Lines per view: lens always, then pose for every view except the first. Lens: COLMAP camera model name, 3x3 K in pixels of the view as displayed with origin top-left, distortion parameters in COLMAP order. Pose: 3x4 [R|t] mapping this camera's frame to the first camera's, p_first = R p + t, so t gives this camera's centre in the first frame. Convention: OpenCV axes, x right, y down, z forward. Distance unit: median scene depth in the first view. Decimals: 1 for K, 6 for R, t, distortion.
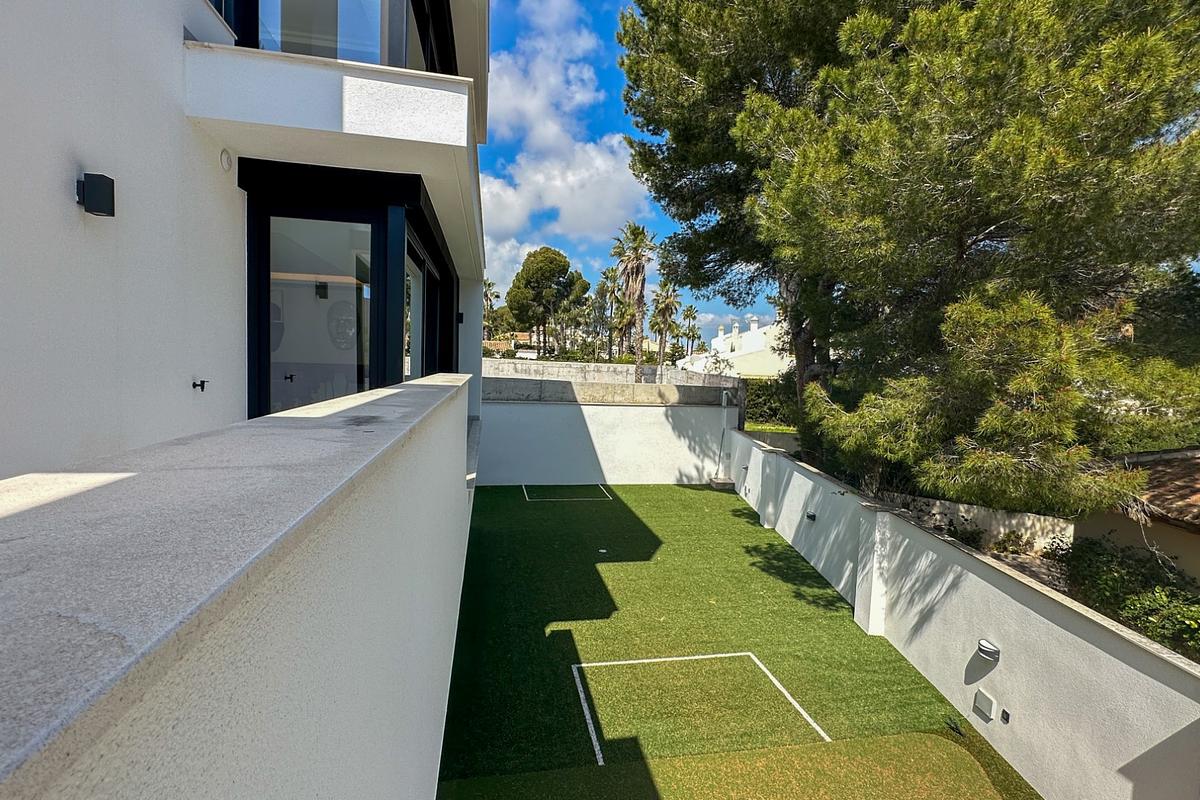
lens RADIAL K [[570.9, 0, 600.0], [0, 570.9, 400.0], [0, 0, 1]] dist [-0.001839, 0.000136]
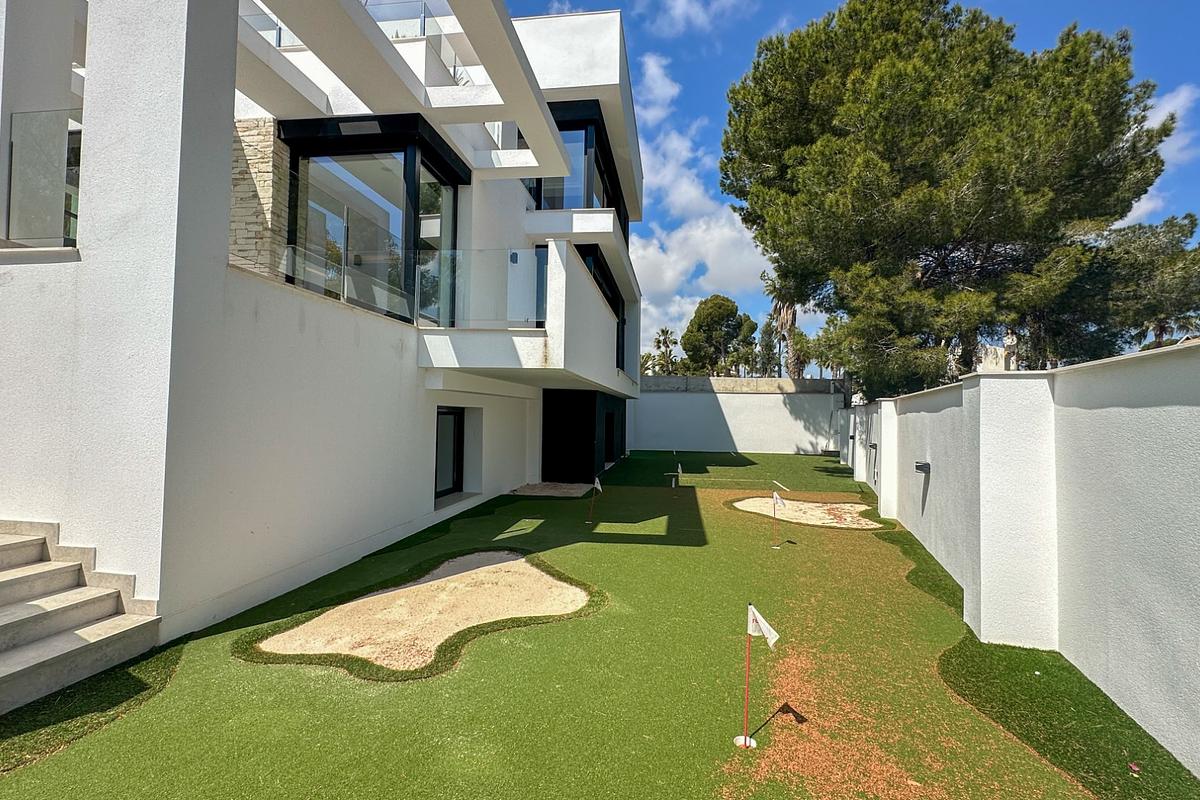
lens RADIAL K [[570.9, 0, 600.0], [0, 570.9, 400.0], [0, 0, 1]] dist [-0.001839, 0.000136]
pose [[0.947694, -0.028130, -0.317939, 0.129823], [-0.002477, 0.995430, -0.095457, 0.145727], [0.319171, 0.091252, 0.943294, -0.357882]]
